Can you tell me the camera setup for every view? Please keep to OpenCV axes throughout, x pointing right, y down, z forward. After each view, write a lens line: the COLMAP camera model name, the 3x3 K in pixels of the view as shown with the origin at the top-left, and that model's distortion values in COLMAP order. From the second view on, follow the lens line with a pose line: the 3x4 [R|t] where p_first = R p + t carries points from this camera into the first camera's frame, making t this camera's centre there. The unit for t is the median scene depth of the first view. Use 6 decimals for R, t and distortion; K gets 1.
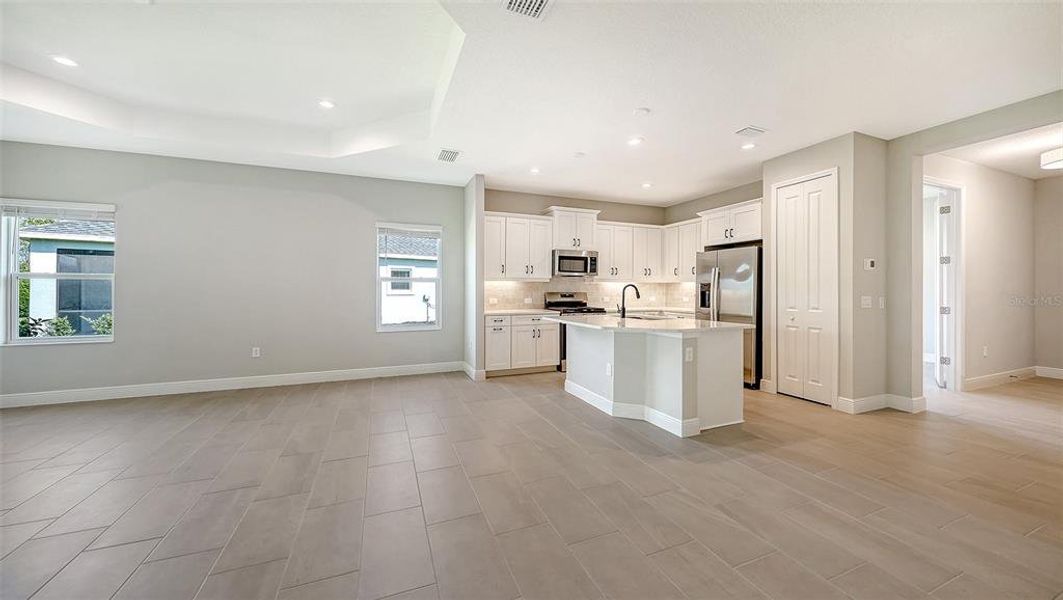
lens RADIAL K [[368.9, 0, 533.8], [0, 368.9, 289.4], [0, 0, 1]] dist [-0.000505, -0.000094]
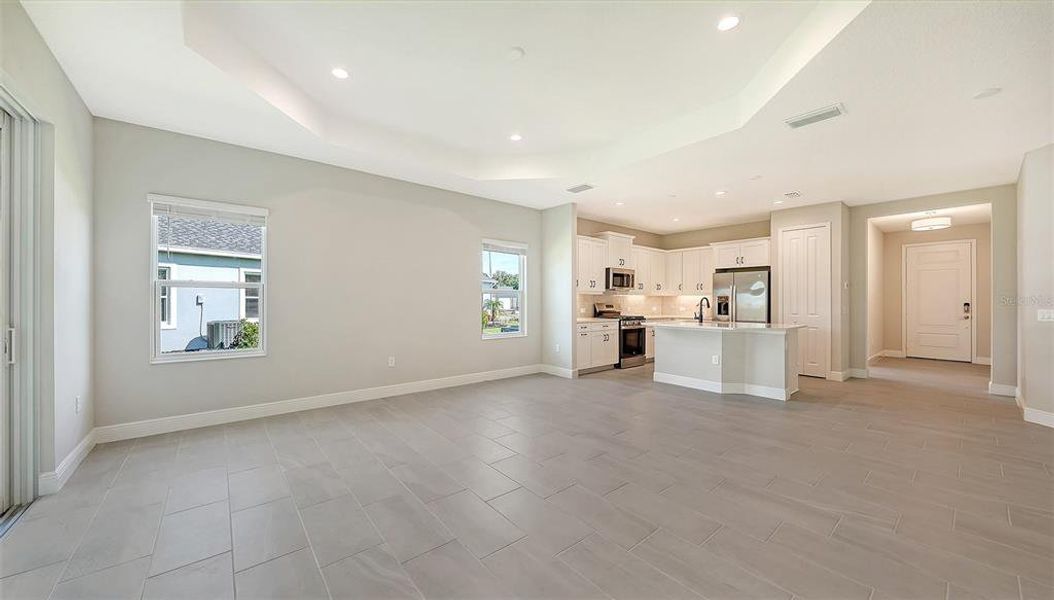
lens RADIAL K [[369.3, 0, 518.0], [0, 369.3, 299.8], [0, 0, 1]] dist [0.000968, 0.000009]
pose [[0.956489, 0.004355, 0.291735, -0.644215], [-0.003618, 0.999989, -0.003068, 0.001634], [-0.291745, 0.001879, 0.956494, -0.068539]]
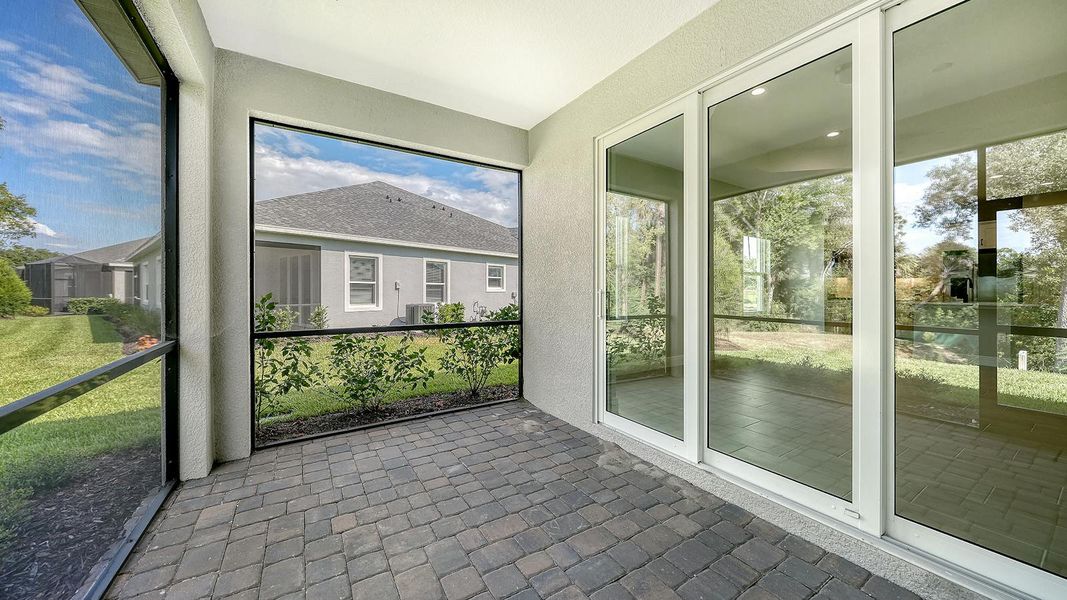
lens RADIAL K [[370.3, 0, 535.8], [0, 370.3, 289.4], [0, 0, 1]] dist [-0.000505, -0.000094]
pose [[0.985344, 0.003047, 0.170553, -1.268863], [-0.002341, 0.999988, -0.004344, 0.033072], [-0.170564, 0.003881, 0.985339, -0.051282]]
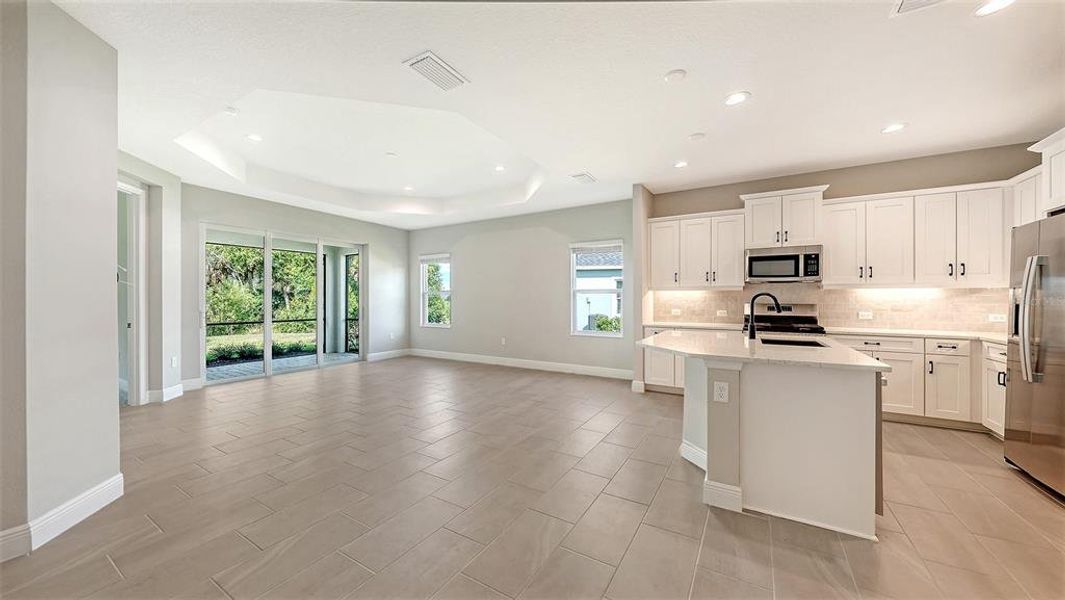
lens RADIAL K [[374.0, 0, 532.5], [0, 374.0, 300.0], [0, 0, 1]] dist [-0.000748, -0.000222]
pose [[0.597906, 0.001716, -0.801565, 0.476548], [-0.002141, 0.999998, 0.000543, 0.000742], [0.801564, 0.001391, 0.597908, 0.172190]]
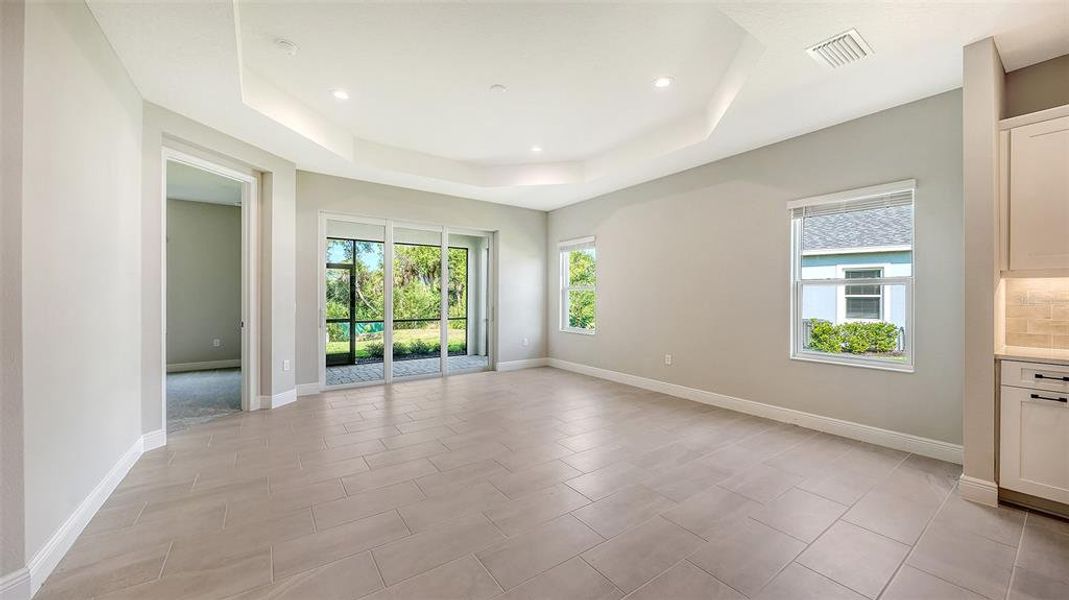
lens RADIAL K [[392.2, 0, 533.4], [0, 392.2, 299.0], [0, 0, 1]] dist [-0.001334, -0.000147]
pose [[0.218995, 0.004428, -0.975716, 0.193269], [-0.004246, 0.999985, 0.003586, 0.001870], [0.975717, 0.003357, 0.219010, 0.362387]]
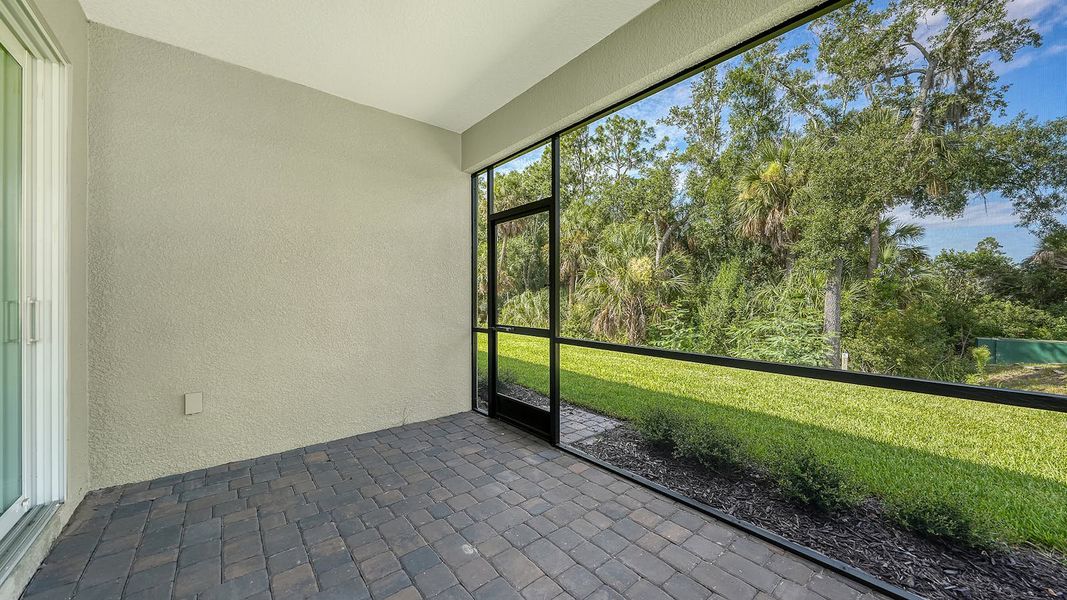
lens RADIAL K [[386.7, 0, 530.9], [0, 386.7, 297.0], [0, 0, 1]] dist [0.000895, 0.000122]
pose [[-0.960866, 0.001629, -0.277010, -1.238479], [0.000425, 0.999990, 0.004408, 0.031177], [0.277014, 0.004118, -0.960857, 0.590021]]
